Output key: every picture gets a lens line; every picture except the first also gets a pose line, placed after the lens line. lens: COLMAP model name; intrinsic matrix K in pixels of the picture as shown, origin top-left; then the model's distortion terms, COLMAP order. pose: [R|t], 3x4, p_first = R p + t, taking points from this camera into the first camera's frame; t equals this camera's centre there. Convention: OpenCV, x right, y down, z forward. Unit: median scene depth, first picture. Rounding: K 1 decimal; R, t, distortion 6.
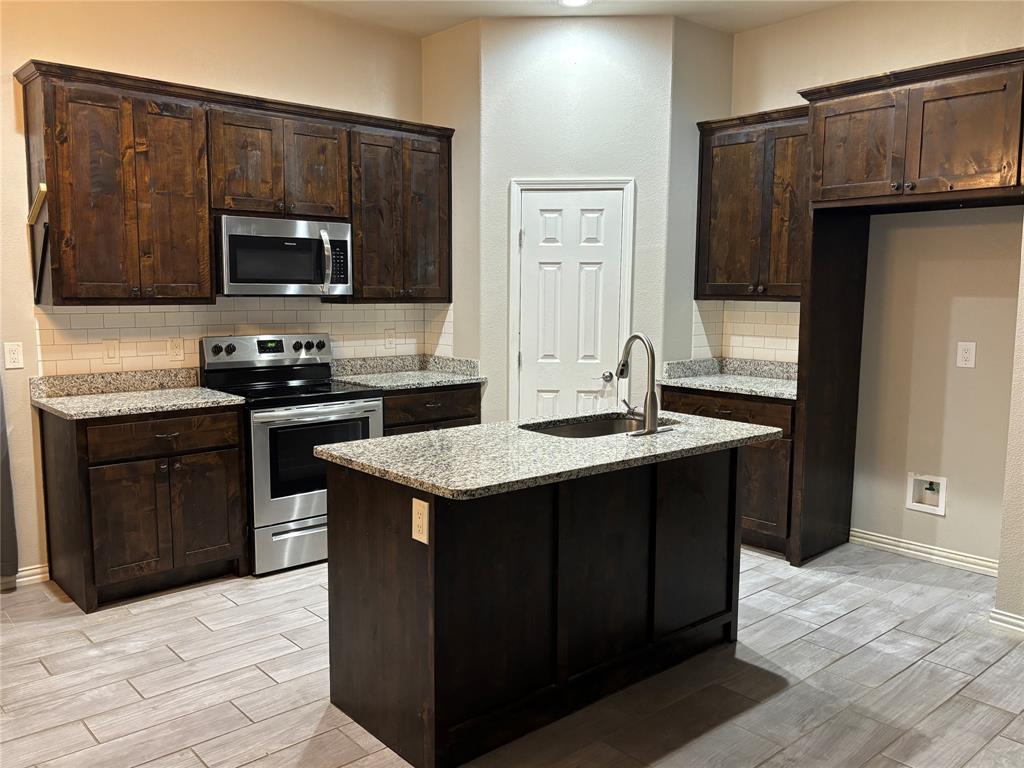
lens RADIAL K [[840.7, 0, 498.4], [0, 840.7, 384.7], [0, 0, 1]] dist [0.035363, -0.011262]
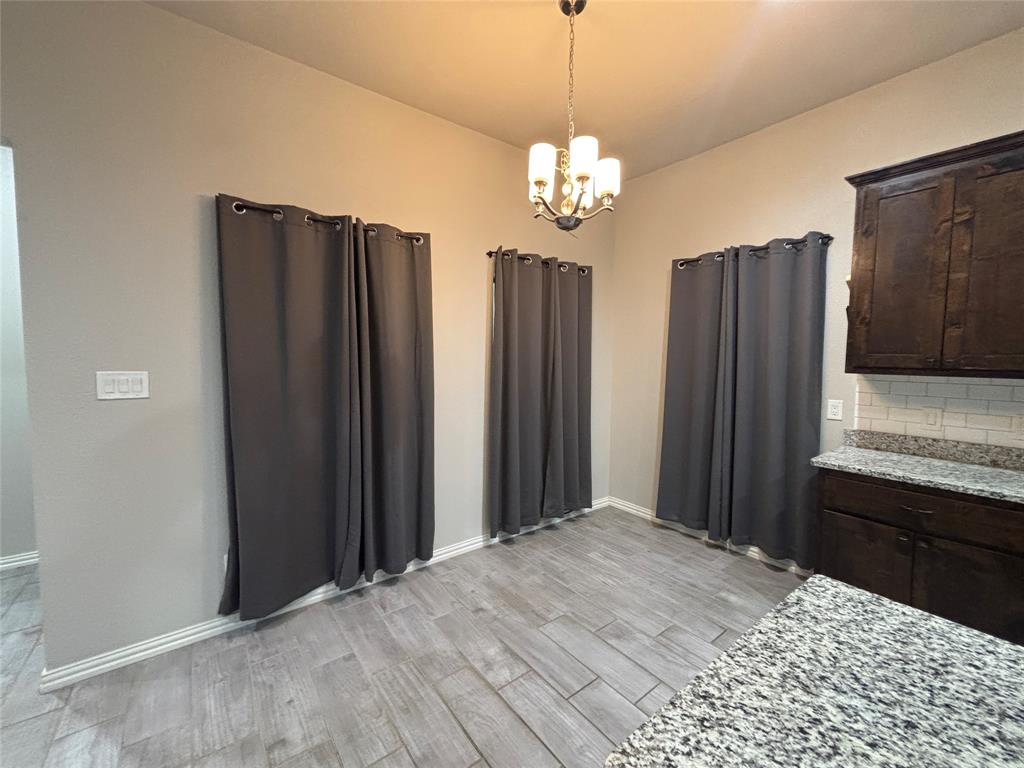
lens RADIAL K [[417.1, 0, 516.0], [0, 417.1, 380.3], [0, 0, 1]] dist [0.000514, 0.000831]
pose [[-0.056861, 0.055009, -0.996866, 0.106104], [-0.127486, 0.989907, 0.061897, -0.059636], [0.990209, 0.130606, -0.049274, 0.565054]]
